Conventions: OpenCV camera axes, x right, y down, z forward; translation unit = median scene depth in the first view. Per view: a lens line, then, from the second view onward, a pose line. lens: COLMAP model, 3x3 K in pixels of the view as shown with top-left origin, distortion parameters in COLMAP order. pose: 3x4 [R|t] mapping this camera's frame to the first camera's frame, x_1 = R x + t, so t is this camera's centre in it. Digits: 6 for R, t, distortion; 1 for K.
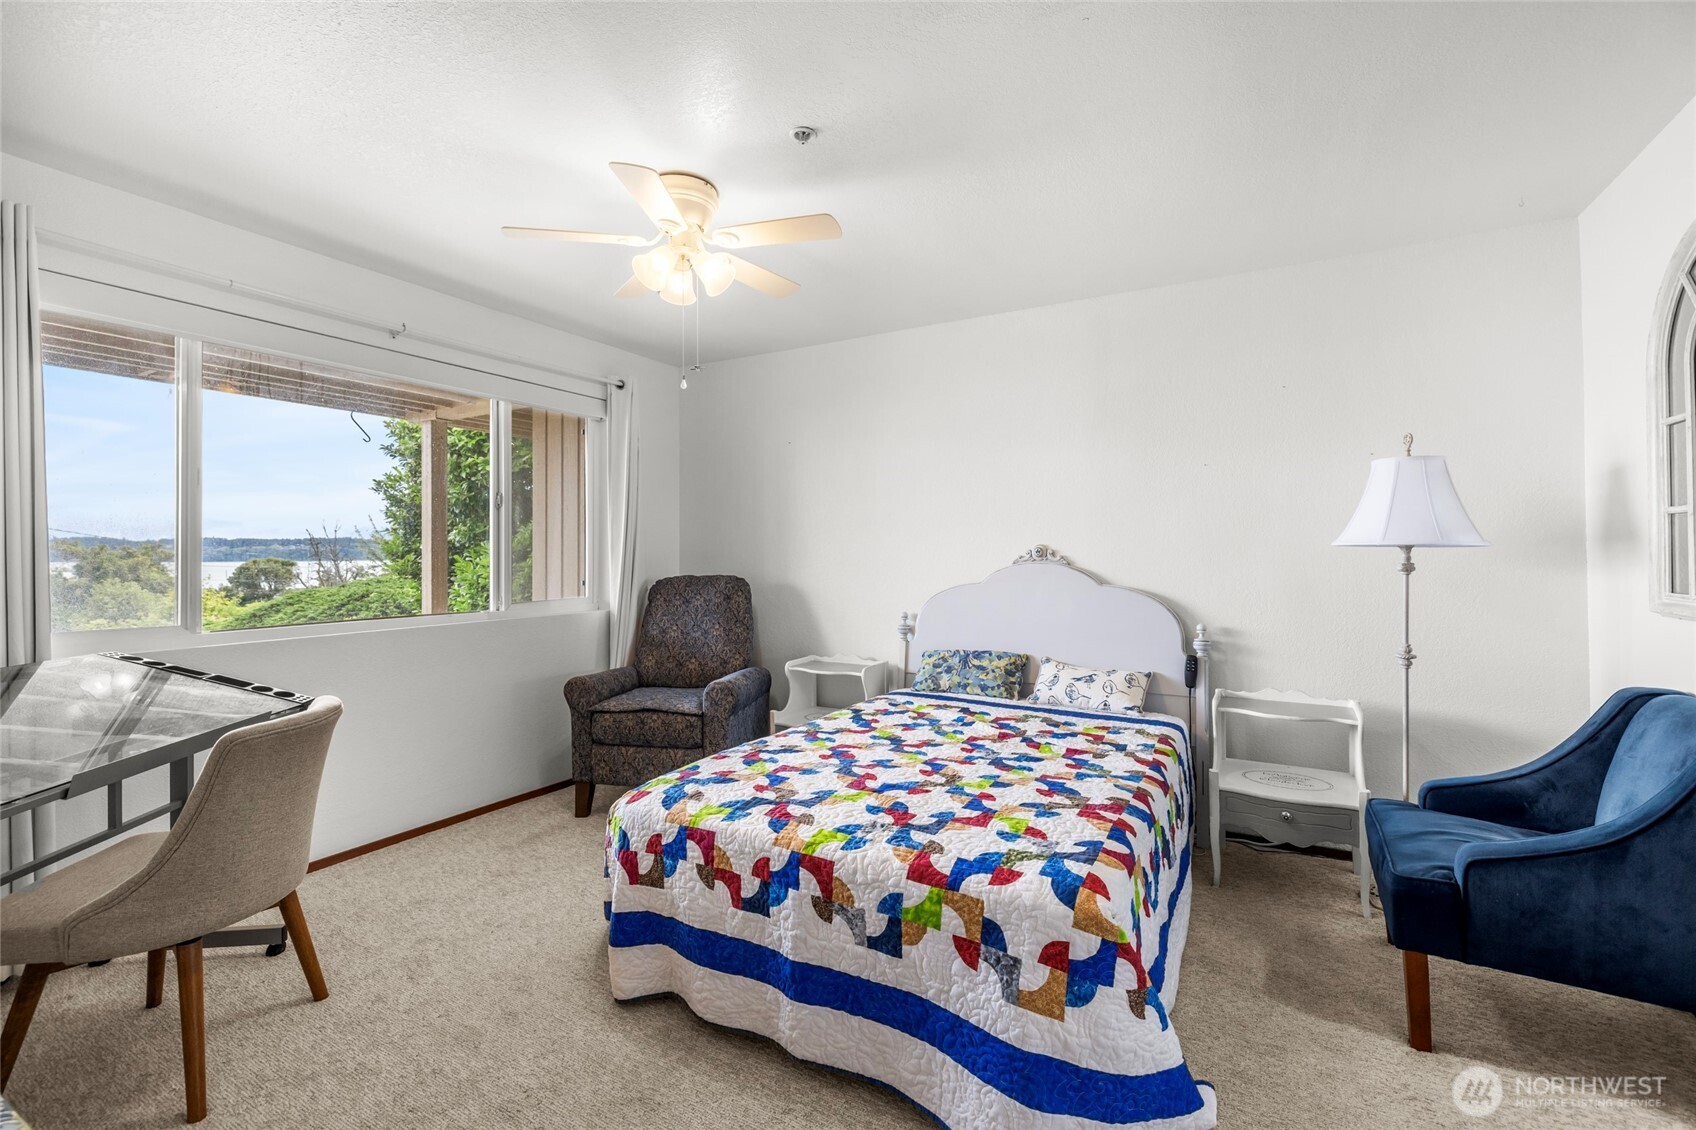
lens RADIAL K [[714.9, 0, 851.8], [0, 714.9, 554.0], [0, 0, 1]] dist [-0.000643, -0.000574]
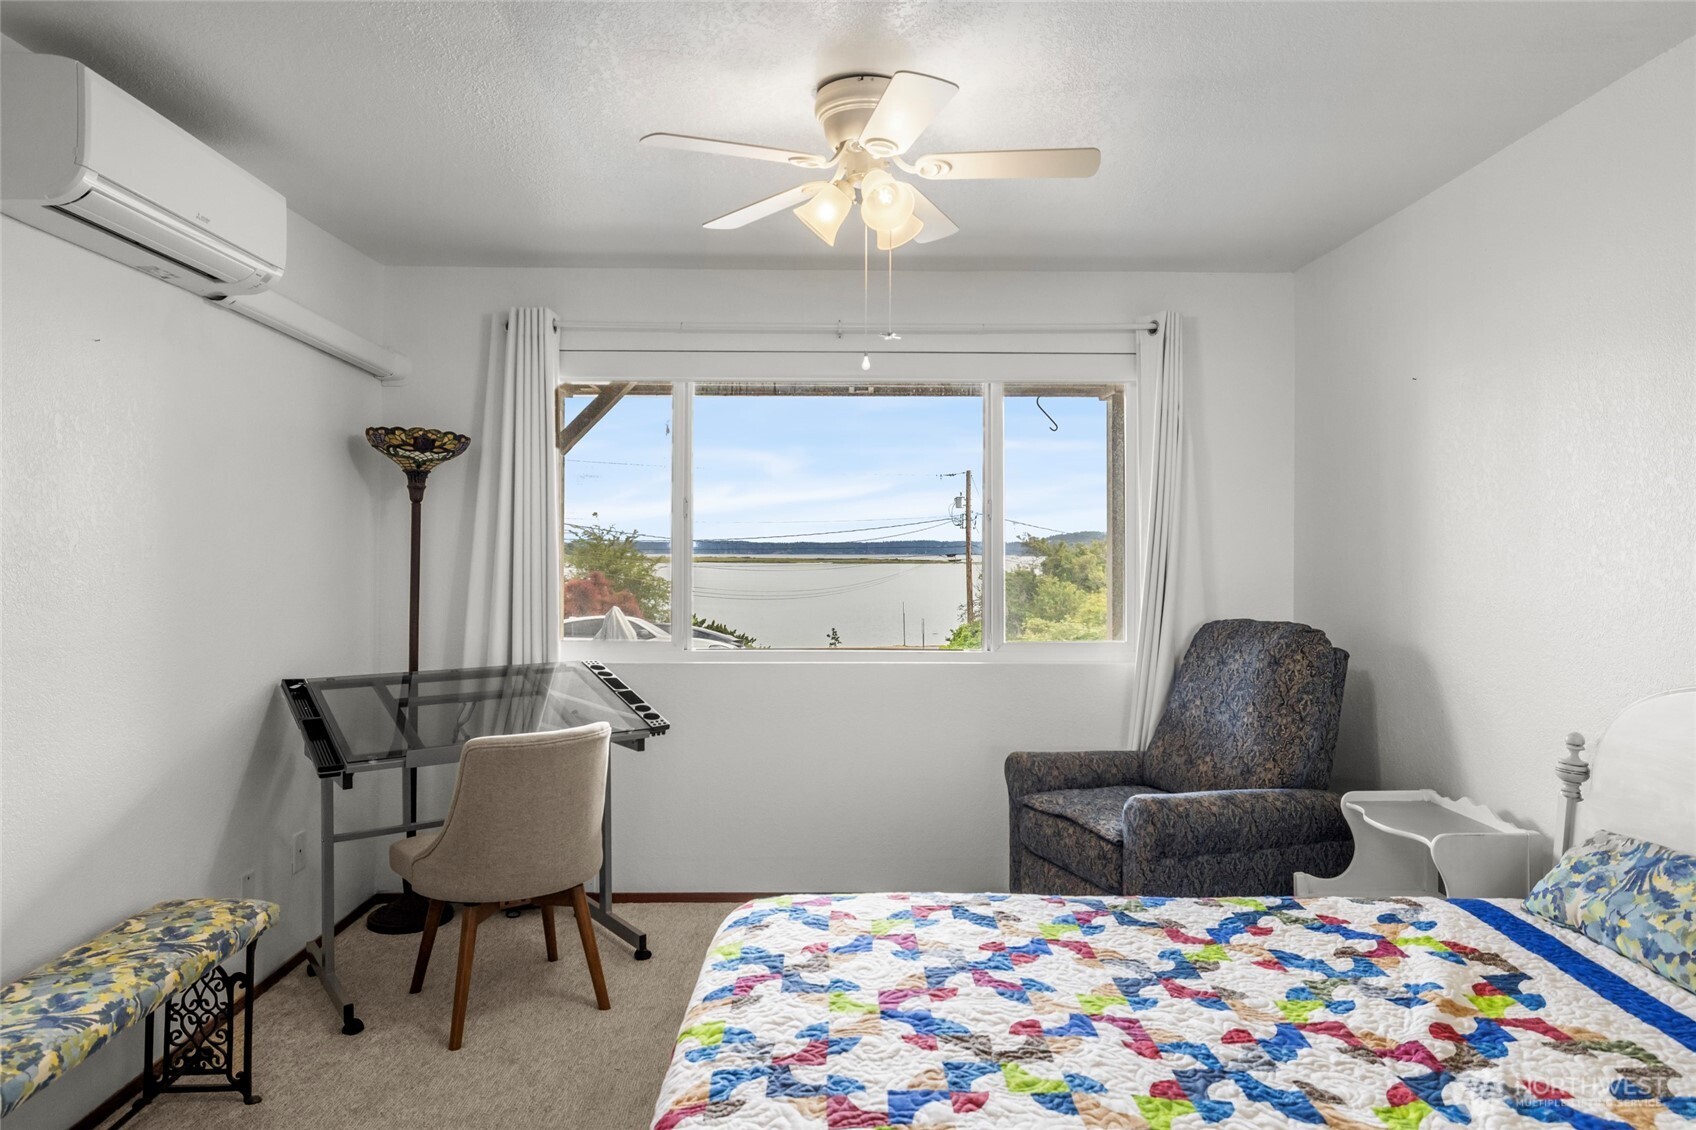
lens RADIAL K [[1060.0, 0, 847.8], [0, 1060.0, 546.0], [0, 0, 1]] dist [-0.006566, 0.000927]
pose [[0.507576, 0.002946, -0.861602, 0.469804], [-0.007818, 0.999969, -0.001187, -0.035784], [0.861572, 0.007338, 0.507583, 0.310289]]
